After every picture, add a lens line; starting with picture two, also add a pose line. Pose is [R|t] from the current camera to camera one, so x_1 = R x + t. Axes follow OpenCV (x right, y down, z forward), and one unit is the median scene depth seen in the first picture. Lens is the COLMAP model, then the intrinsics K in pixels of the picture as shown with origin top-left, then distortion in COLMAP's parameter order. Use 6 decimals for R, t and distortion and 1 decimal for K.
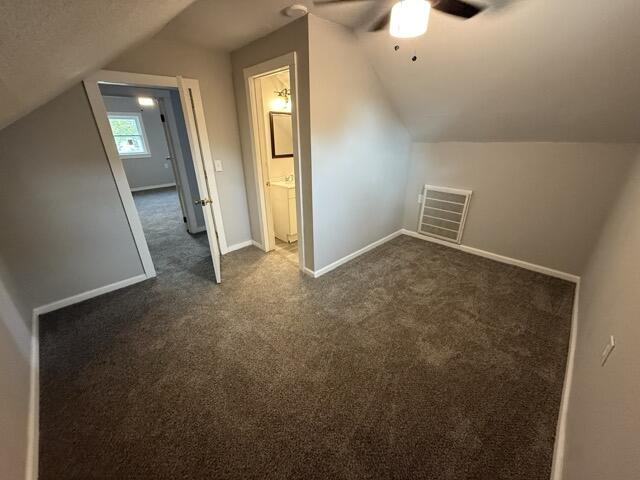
lens RADIAL K [[257.2, 0, 319.3], [0, 257.2, 241.1], [0, 0, 1]] dist [0.009391, -0.000155]
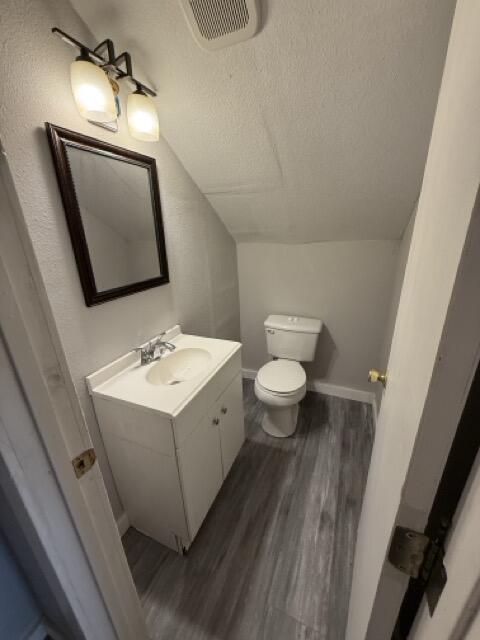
lens RADIAL K [[257.2, 0, 241.3], [0, 257.2, 319.8], [0, 0, 1]] dist [0.009391, -0.000155]
pose [[0.931805, -0.142667, 0.333745, -0.124306], [0.161788, 0.986367, -0.030063, -0.269378], [-0.324906, 0.082009, 0.942184, 0.695267]]
